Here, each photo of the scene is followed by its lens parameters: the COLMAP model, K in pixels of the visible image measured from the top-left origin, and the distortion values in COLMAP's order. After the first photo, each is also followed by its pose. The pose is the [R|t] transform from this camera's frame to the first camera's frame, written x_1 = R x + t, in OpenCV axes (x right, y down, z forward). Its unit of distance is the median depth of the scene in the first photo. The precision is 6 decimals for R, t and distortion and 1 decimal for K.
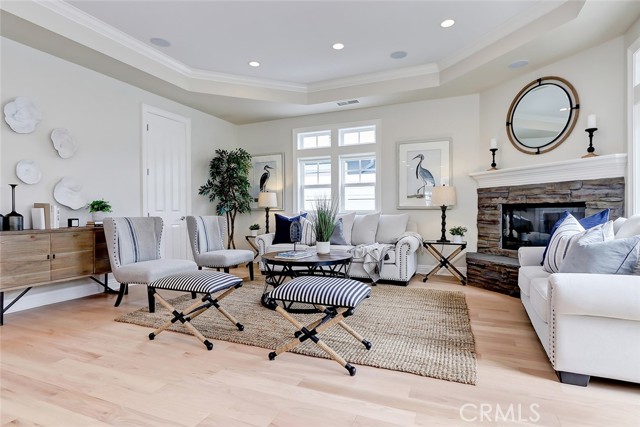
lens RADIAL K [[340.3, 0, 324.0], [0, 340.3, 225.9], [0, 0, 1]] dist [-0.006295, -0.002064]
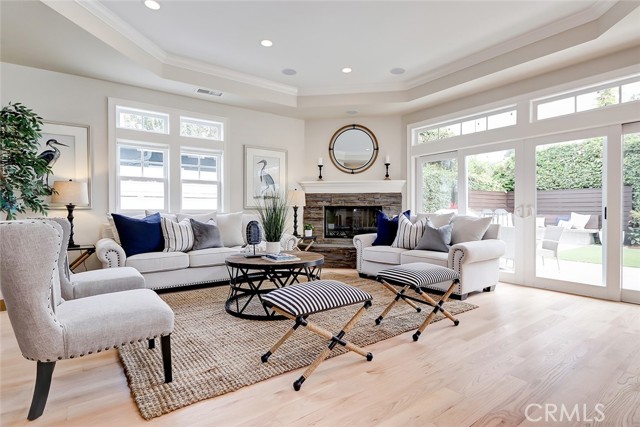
lens RADIAL K [[323.7, 0, 314.2], [0, 323.7, 222.7], [0, 0, 1]] dist [0.014832, -0.002708]
pose [[0.513227, -0.027292, 0.857819, -0.552184], [0.033649, 0.999366, 0.011663, -0.011543], [-0.857593, 0.022879, 0.513820, 0.317395]]
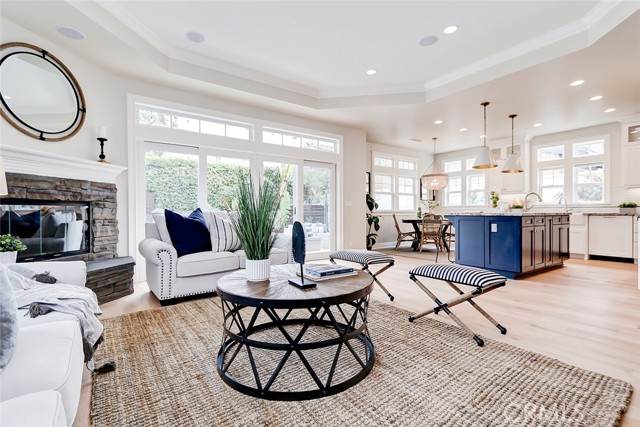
lens RADIAL K [[296.0, 0, 339.5], [0, 296.0, 216.5], [0, 0, 1]] dist [-0.000666, -0.001310]
pose [[-0.874470, 0.003932, 0.485063, -0.268451], [0.032502, 0.998195, 0.050502, -0.030882], [-0.483989, 0.059928, -0.873020, 1.001524]]
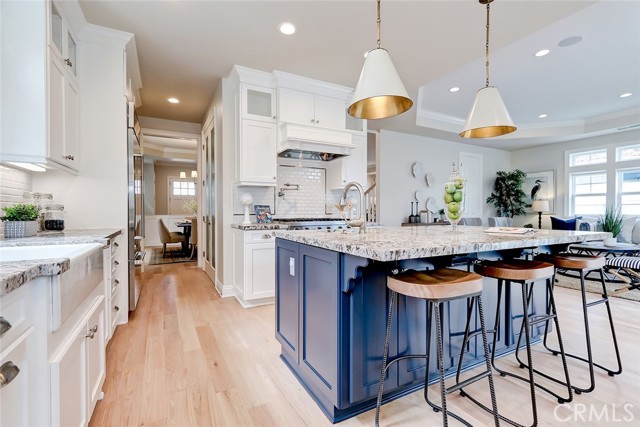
lens RADIAL K [[296.0, 0, 324.8], [0, 296.0, 214.0], [0, 0, 1]] dist [-0.000666, -0.001310]
pose [[0.787660, 0.006100, -0.616080, -0.137196], [-0.030697, 0.999098, -0.029354, 0.017970], [0.615345, 0.042033, 0.787136, -0.510810]]
